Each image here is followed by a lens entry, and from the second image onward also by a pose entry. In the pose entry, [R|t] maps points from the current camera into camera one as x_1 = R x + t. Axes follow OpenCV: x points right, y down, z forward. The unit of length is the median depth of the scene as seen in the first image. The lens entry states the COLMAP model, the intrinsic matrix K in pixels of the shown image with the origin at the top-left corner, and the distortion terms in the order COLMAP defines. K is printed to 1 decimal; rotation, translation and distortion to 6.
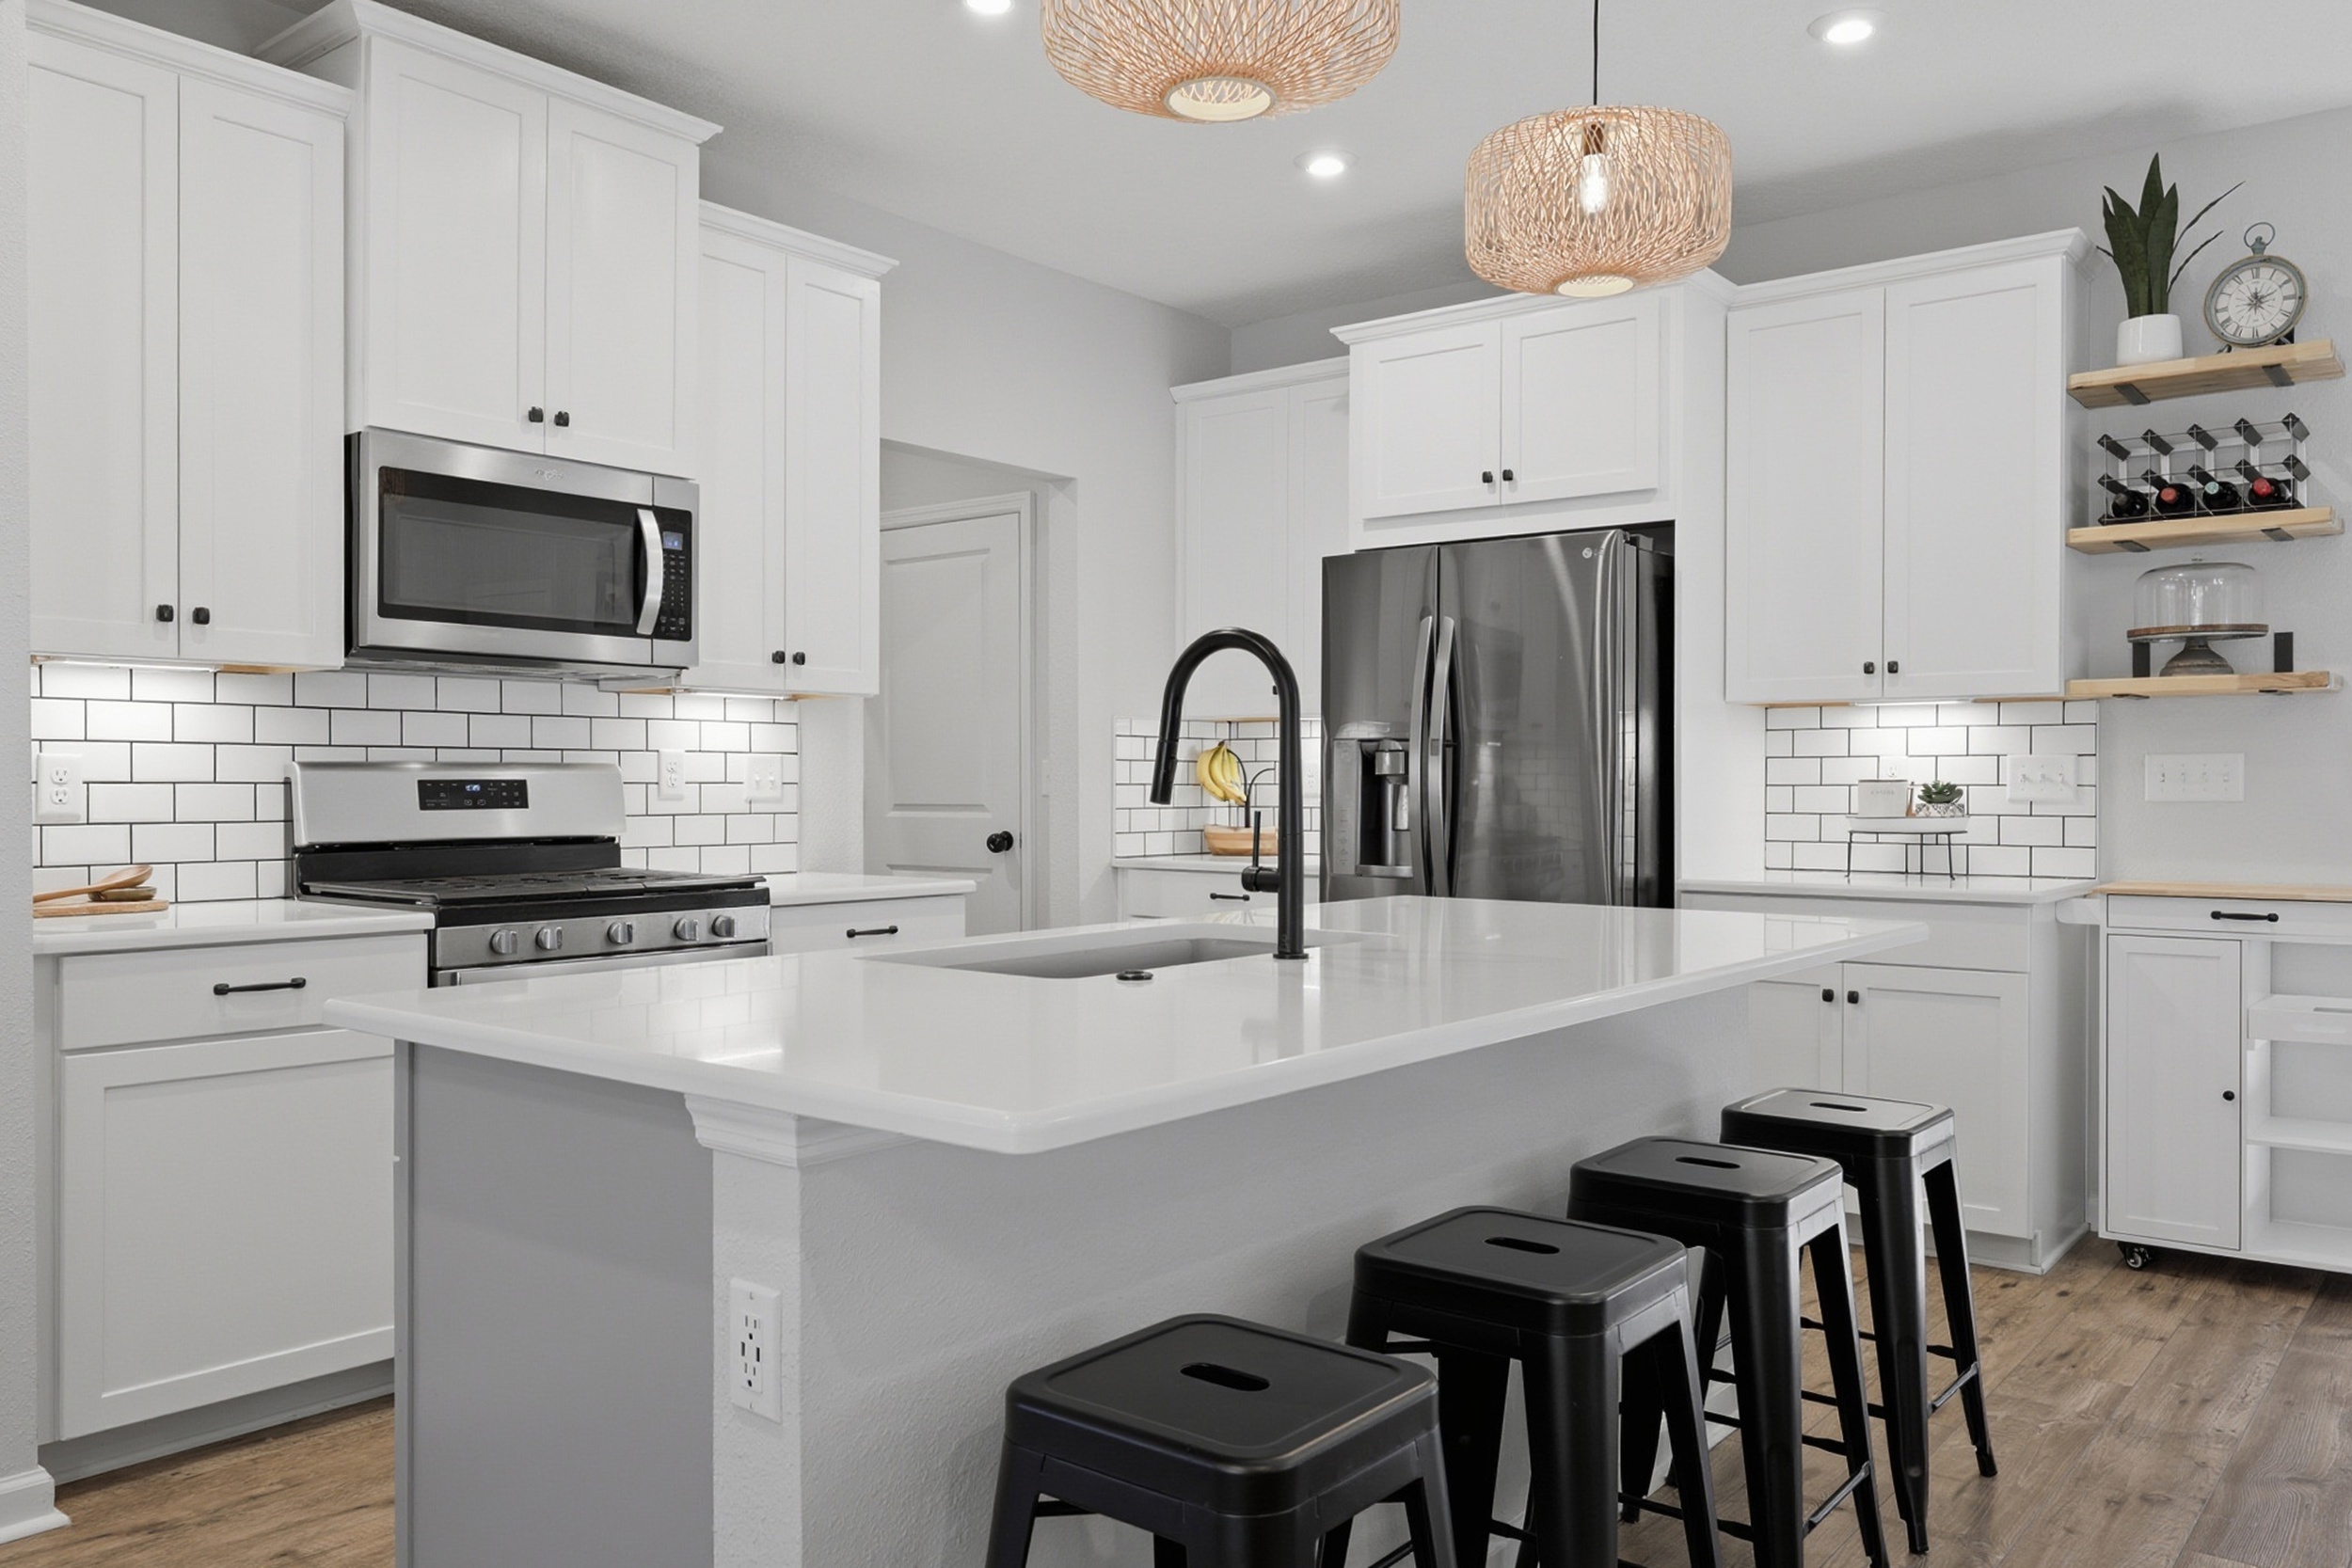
lens RADIAL K [[1770.9, 0, 1180.0], [0, 1770.9, 803.6], [0, 0, 1]] dist [-0.002153, 0.009940]
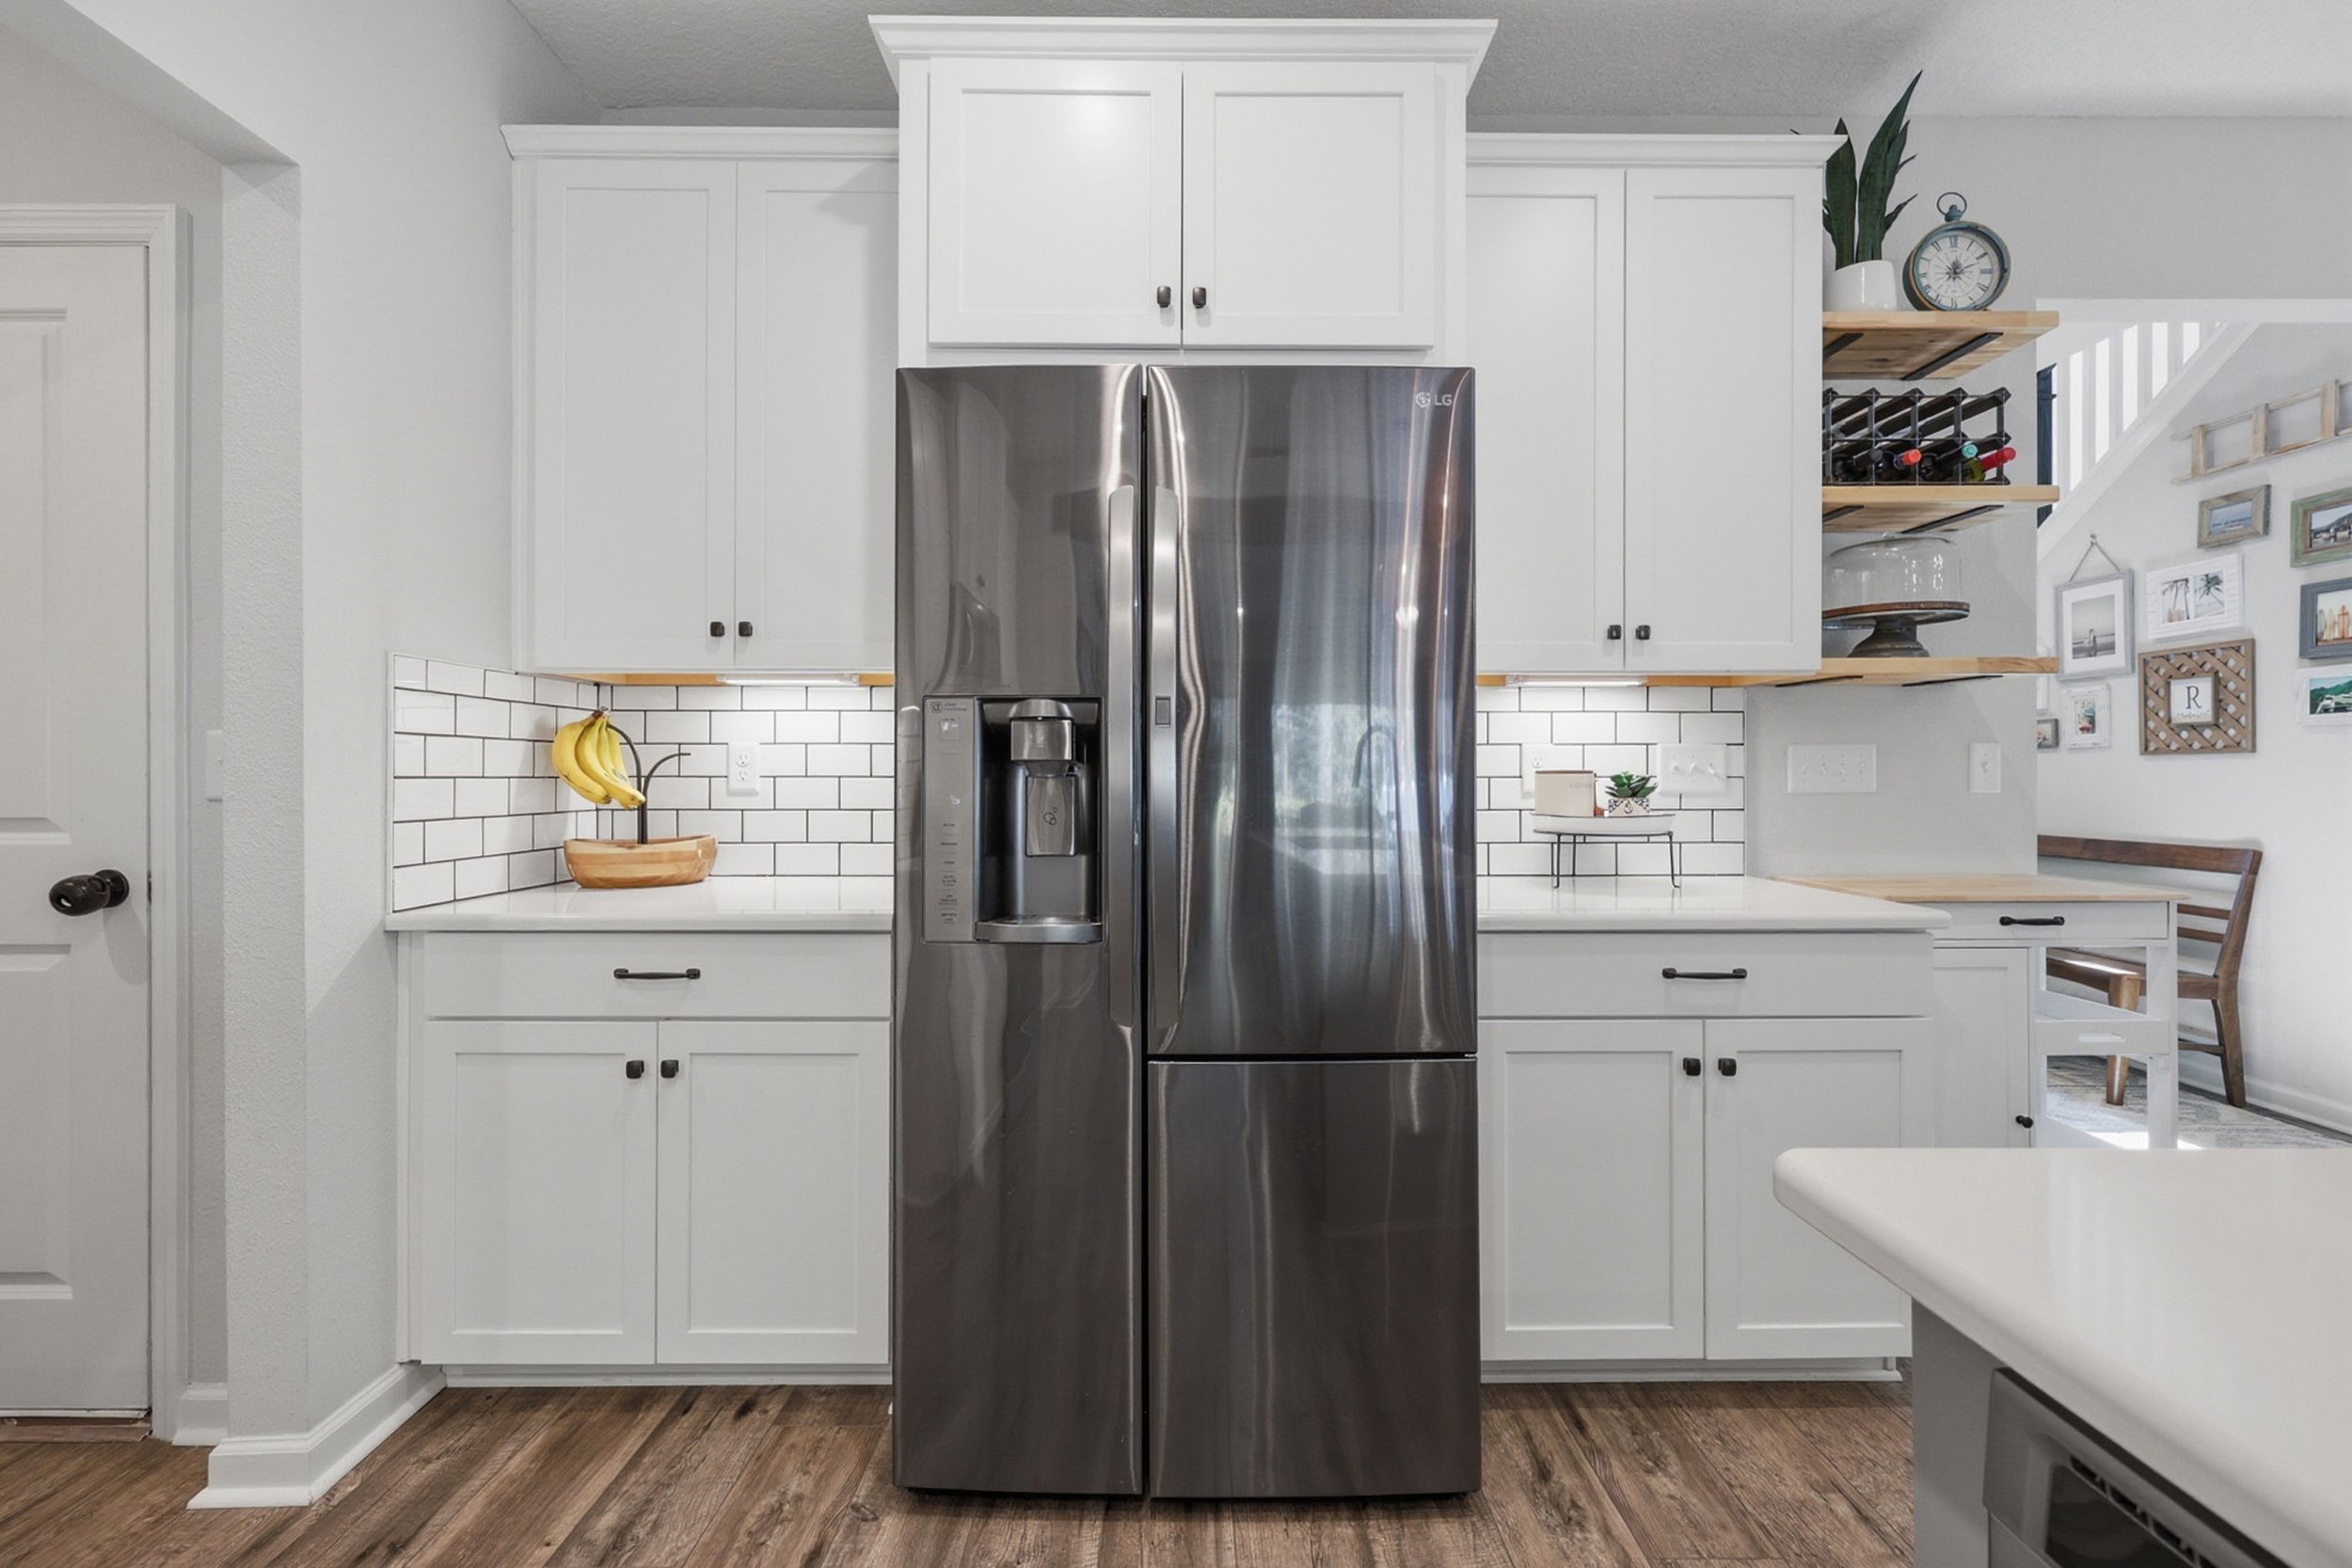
lens RADIAL K [[987.0, 0, 1176.3], [0, 987.0, 772.6], [0, 0, 1]] dist [0.000896, 0.000518]
pose [[0.778947, 0.000454, 0.627090, -0.052522], [0.007679, 0.999918, -0.010263, -0.009888], [-0.627043, 0.012809, 0.778879, 0.815136]]
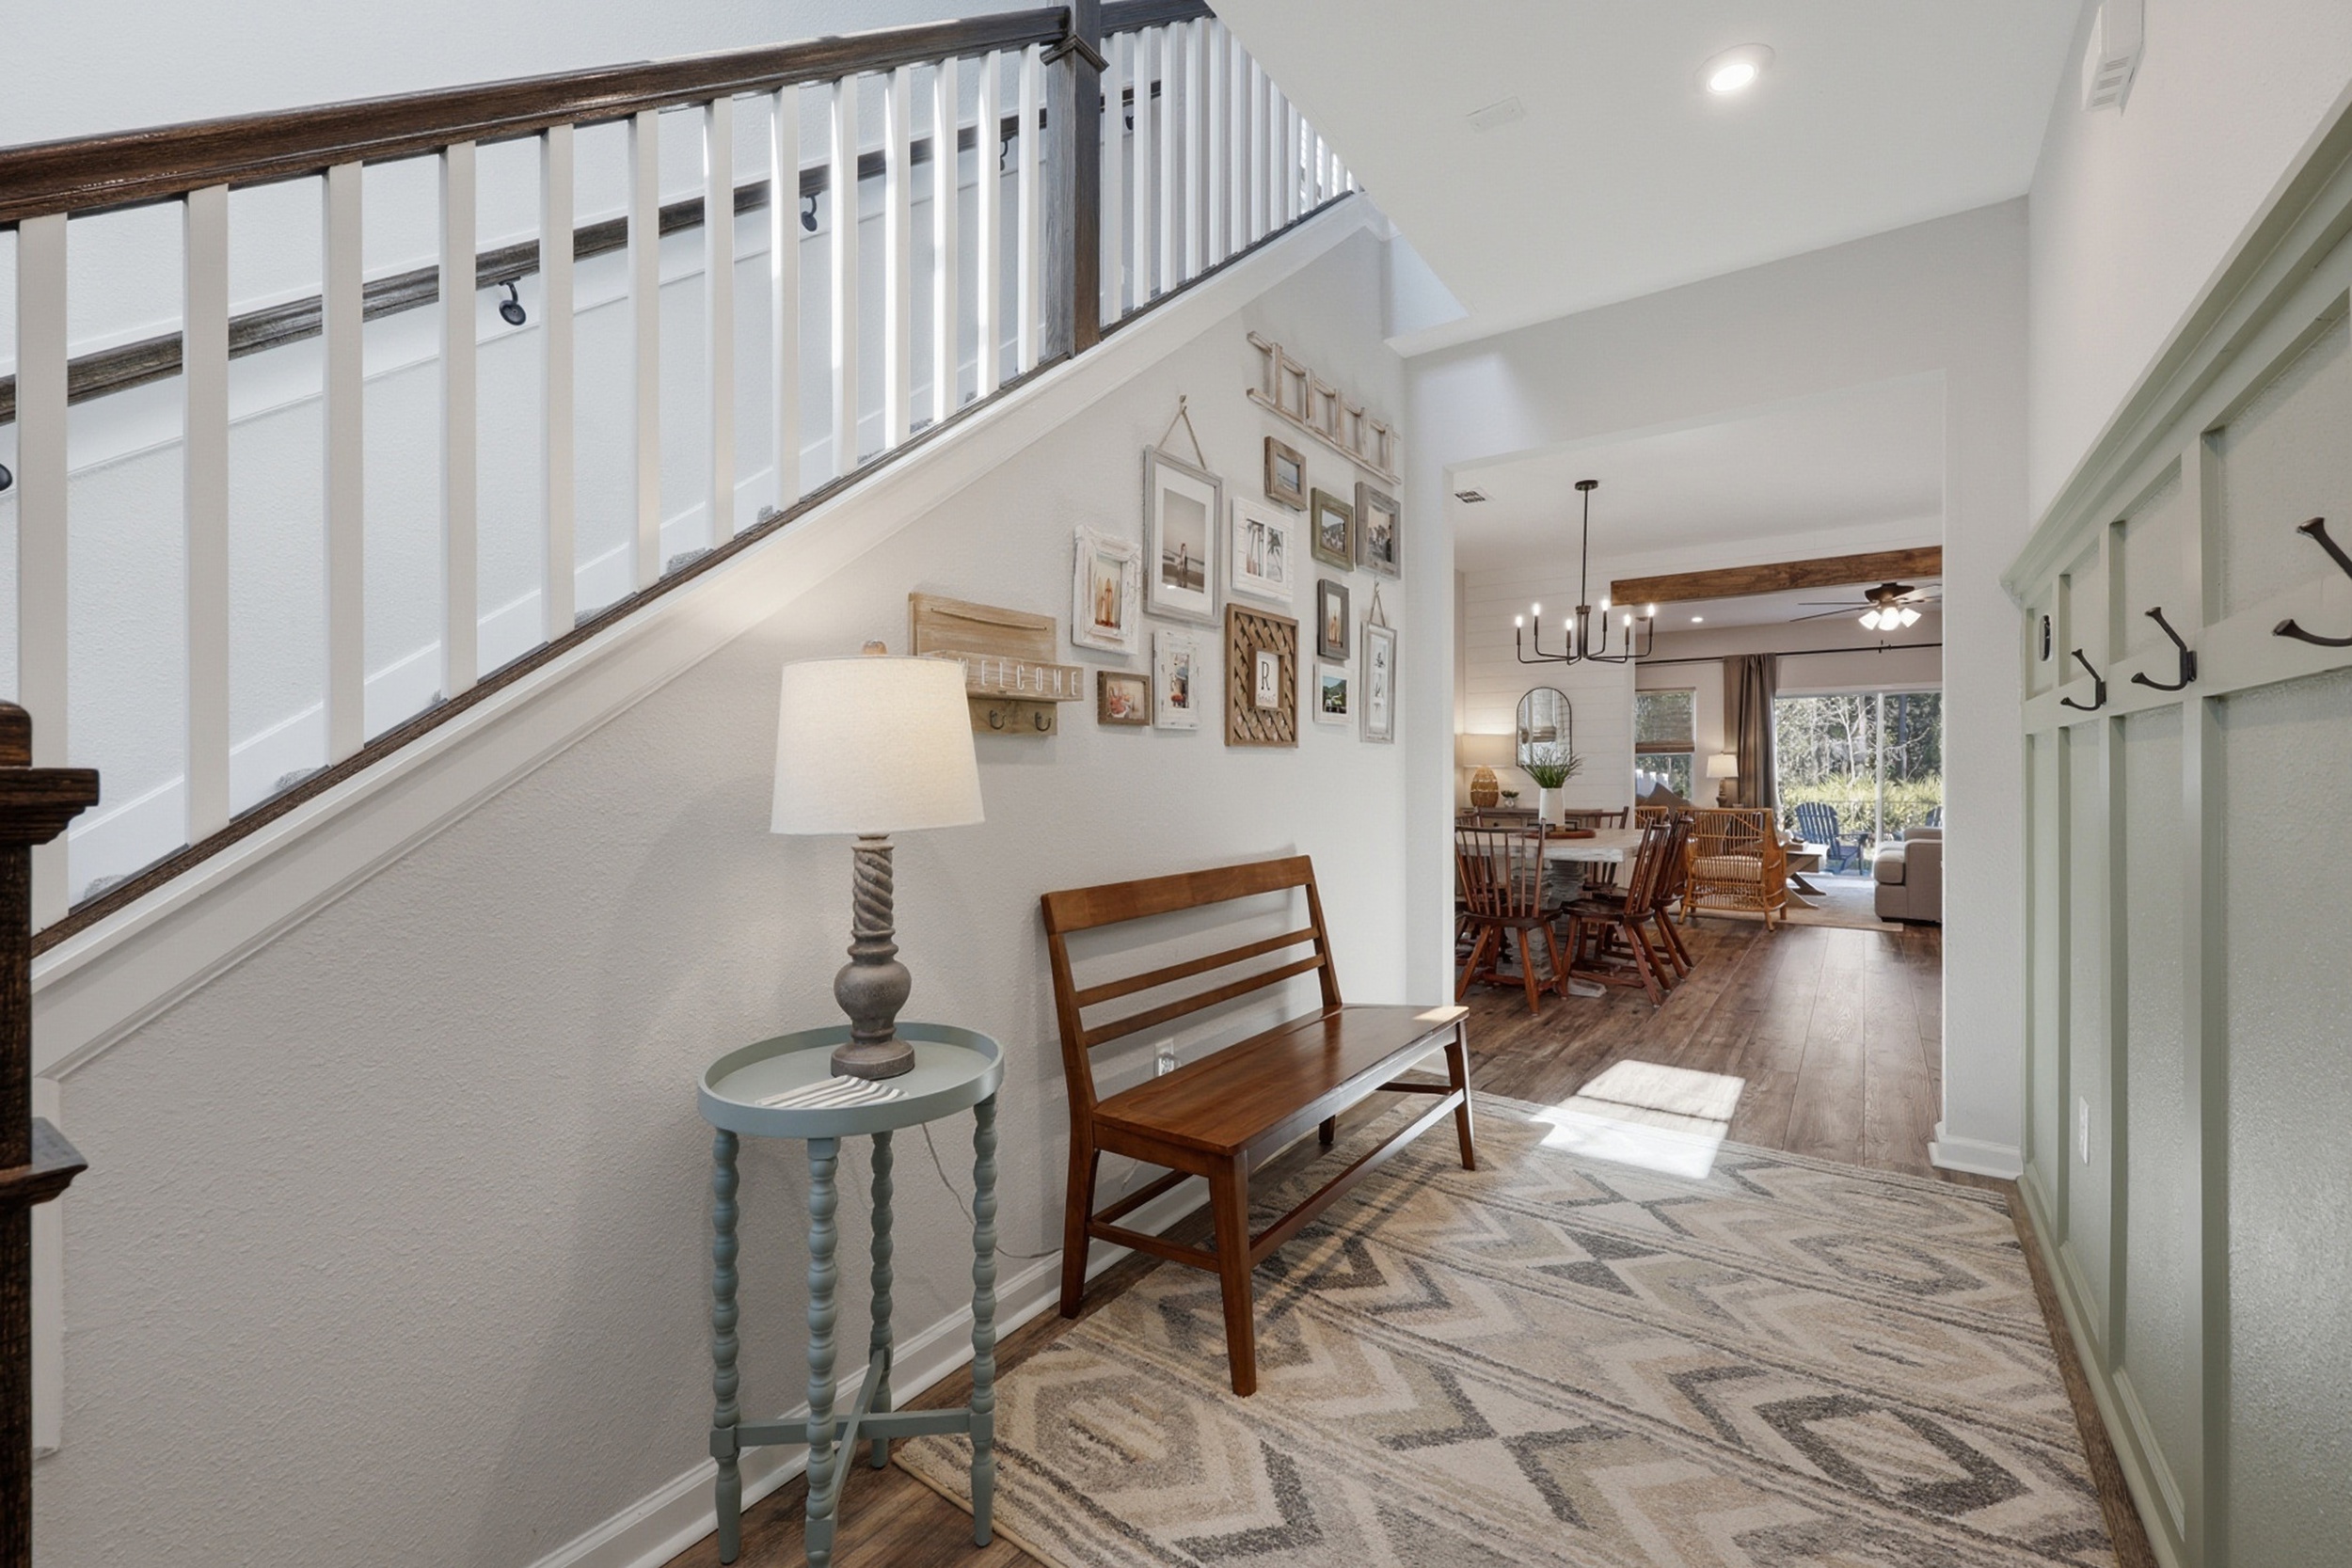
lens RADIAL K [[949.9, 0, 1187.1], [0, 949.9, 786.8], [0, 0, 1]] dist [-0.000391, -0.000248]
pose [[-0.998396, 0.007011, -0.056180, 1.236248], [0.005893, 0.999782, 0.020031, -0.013860], [0.056308, 0.019668, -0.998220, 1.570138]]
